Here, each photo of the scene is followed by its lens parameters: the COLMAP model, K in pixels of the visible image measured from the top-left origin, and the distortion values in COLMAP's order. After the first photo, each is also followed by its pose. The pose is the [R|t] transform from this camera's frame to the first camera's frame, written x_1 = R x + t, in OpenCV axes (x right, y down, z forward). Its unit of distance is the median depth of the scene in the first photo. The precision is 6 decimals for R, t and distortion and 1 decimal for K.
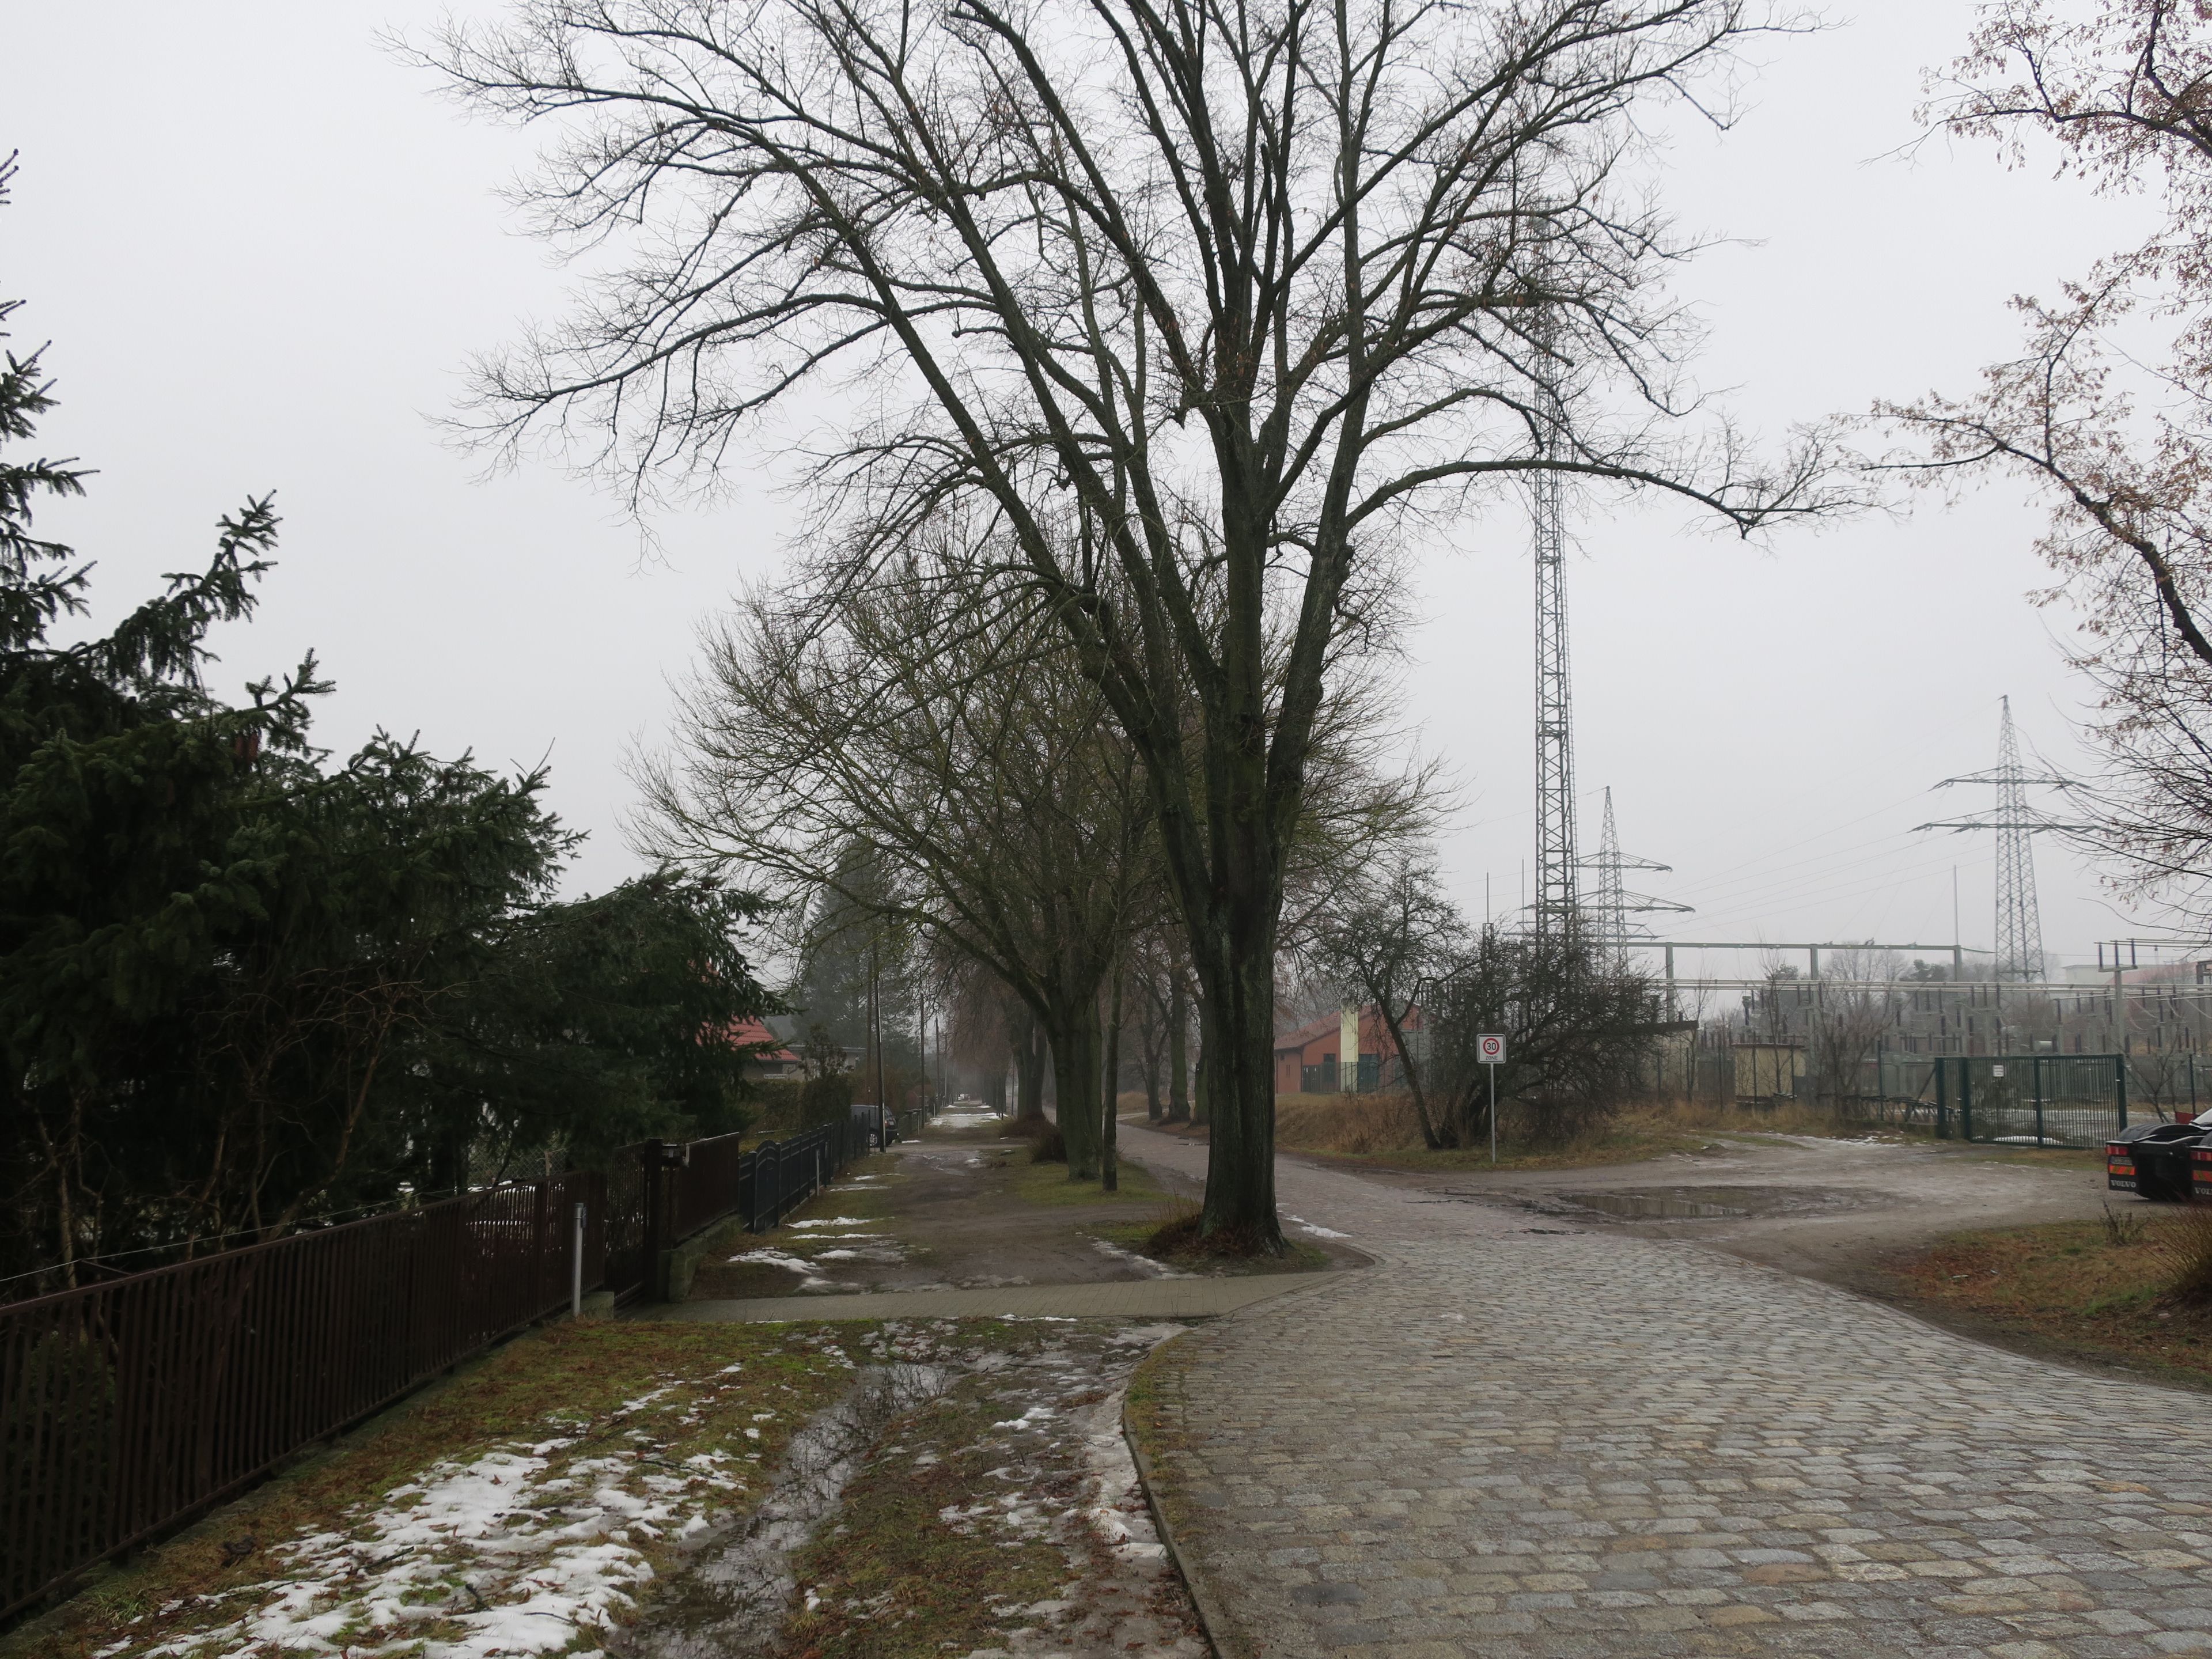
lens RADIAL K [[1979.5, 0, 1108.9], [0, 1979.5, 830.1], [0, 0, 1]] dist [-0.012040, 0.003649]
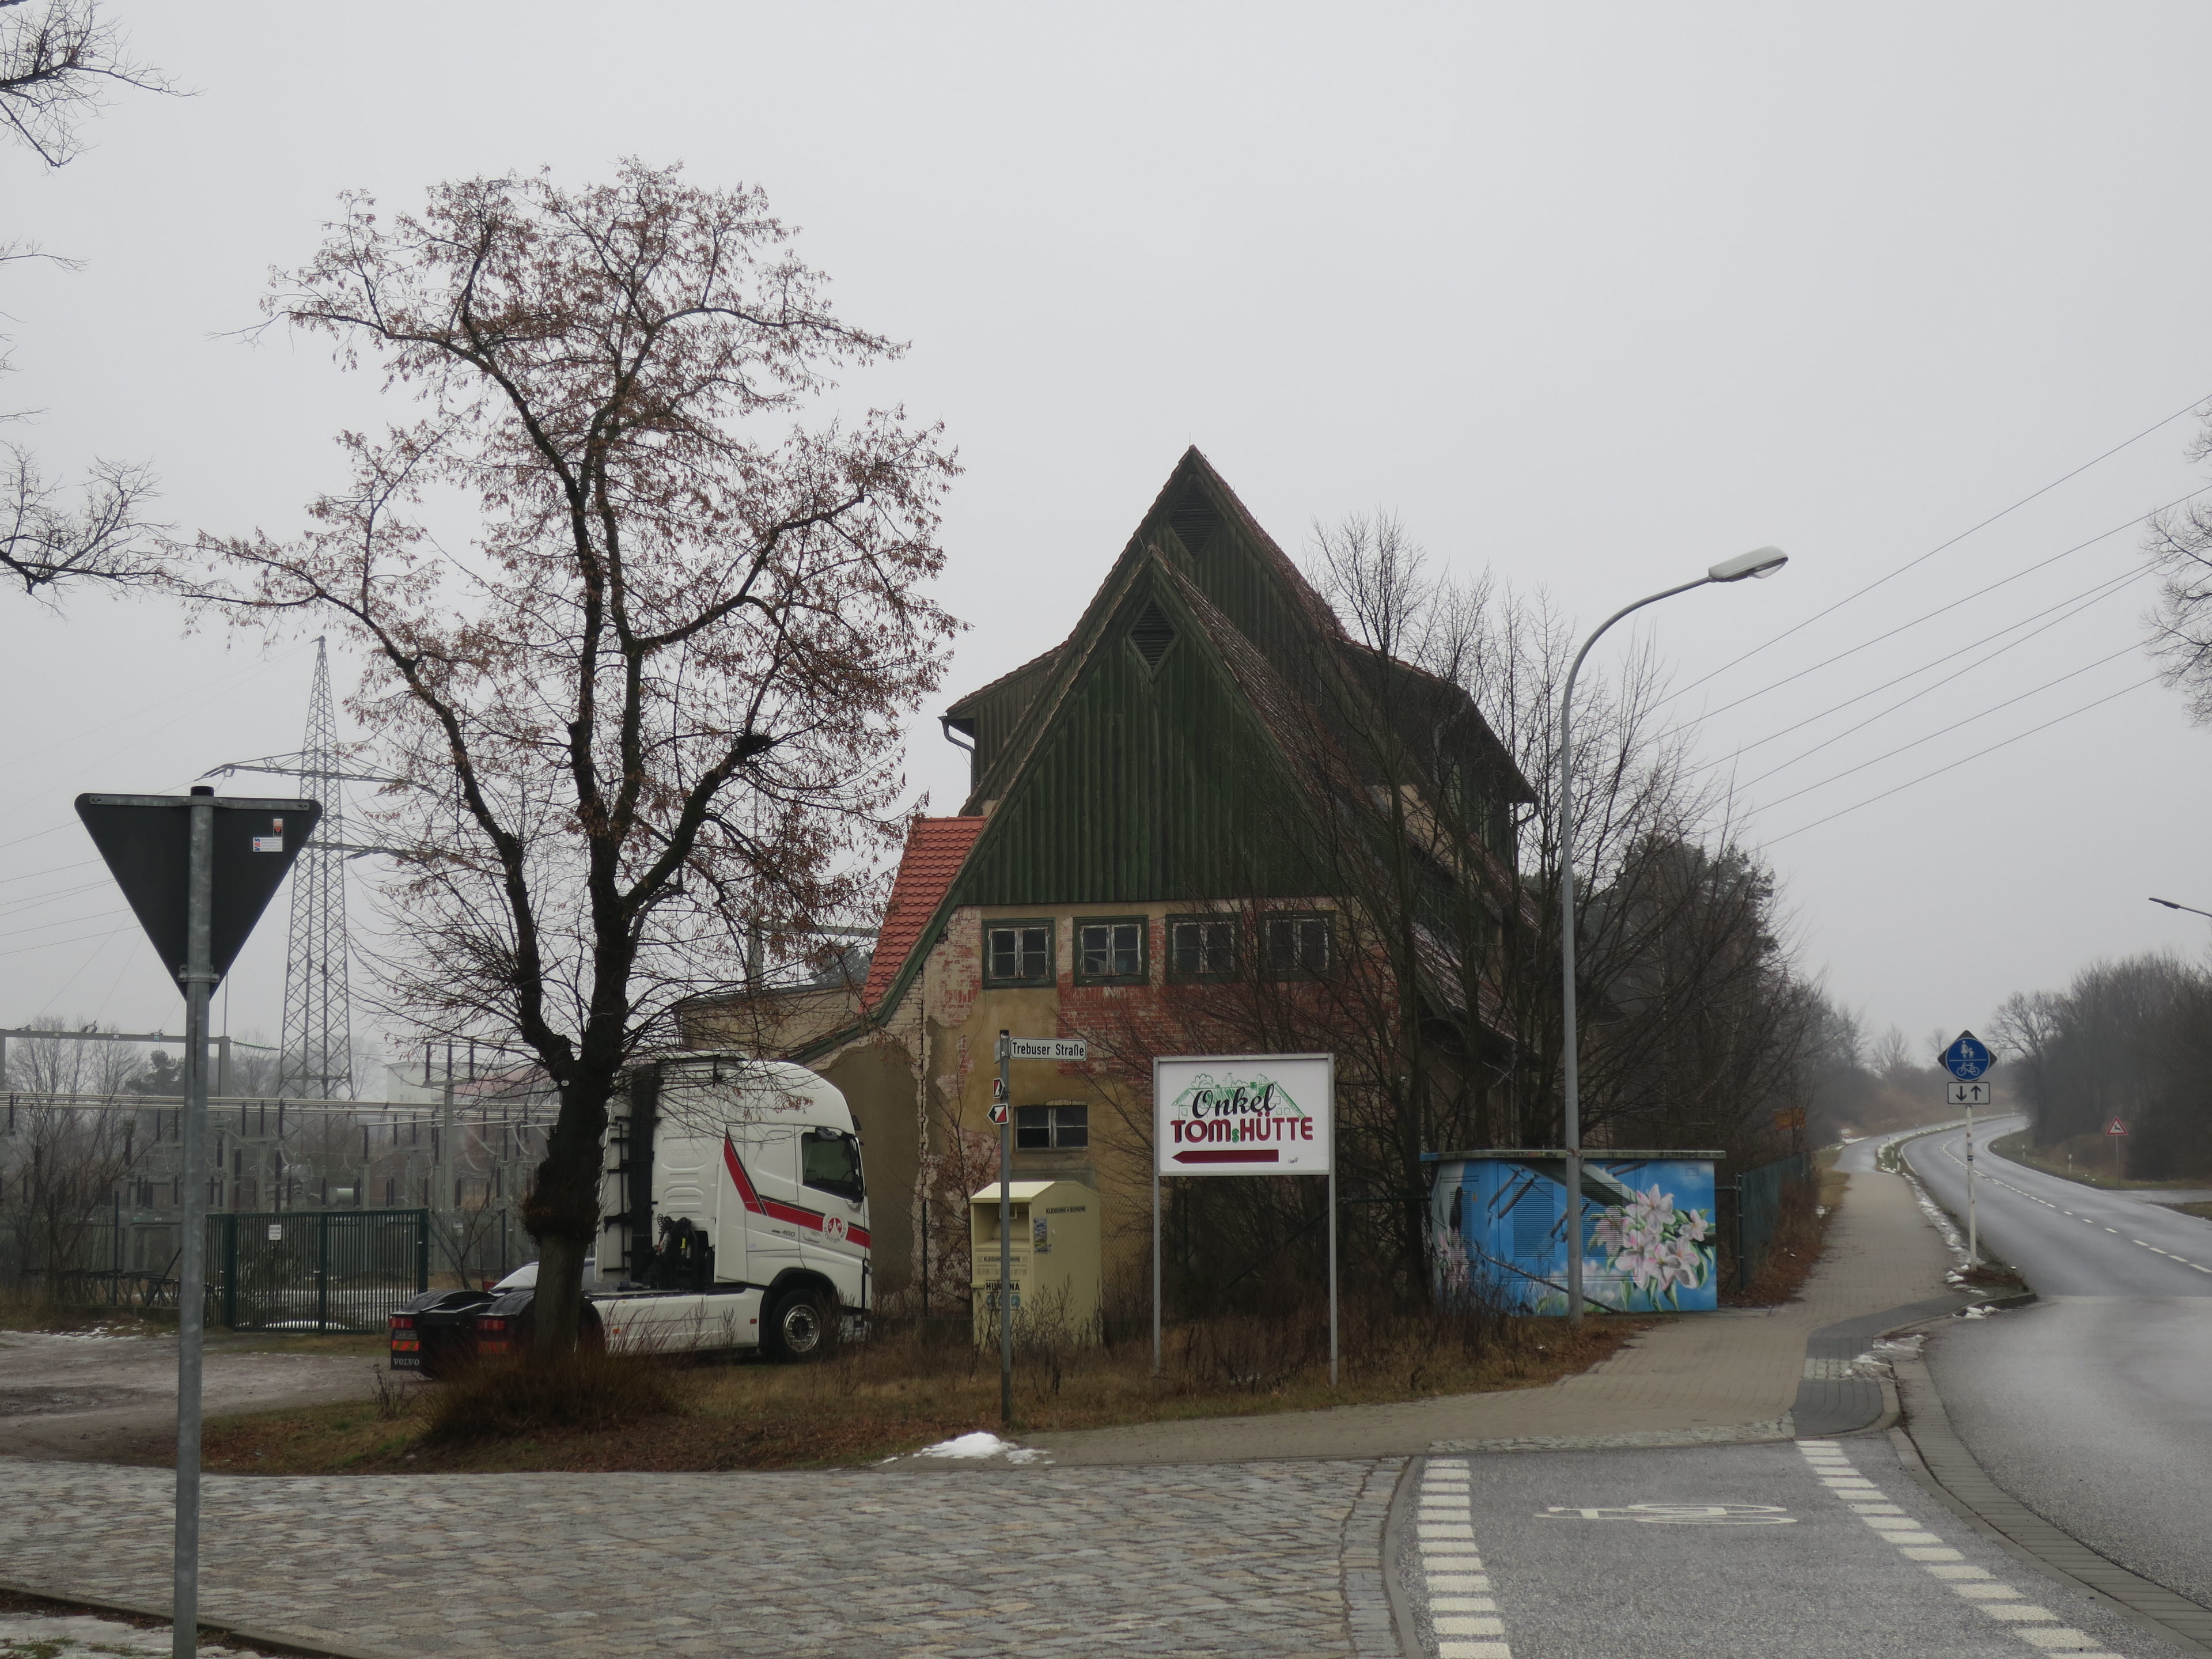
lens RADIAL K [[3531.1, 0, 1106.5], [0, 3531.1, 830.5], [0, 0, 1]] dist [-0.007236, 0.000000]
pose [[0.795475, 0.056839, 0.603315, -0.177670], [-0.060040, 0.998085, -0.014867, -0.045117], [-0.603005, -0.024397, 0.797364, -0.392064]]
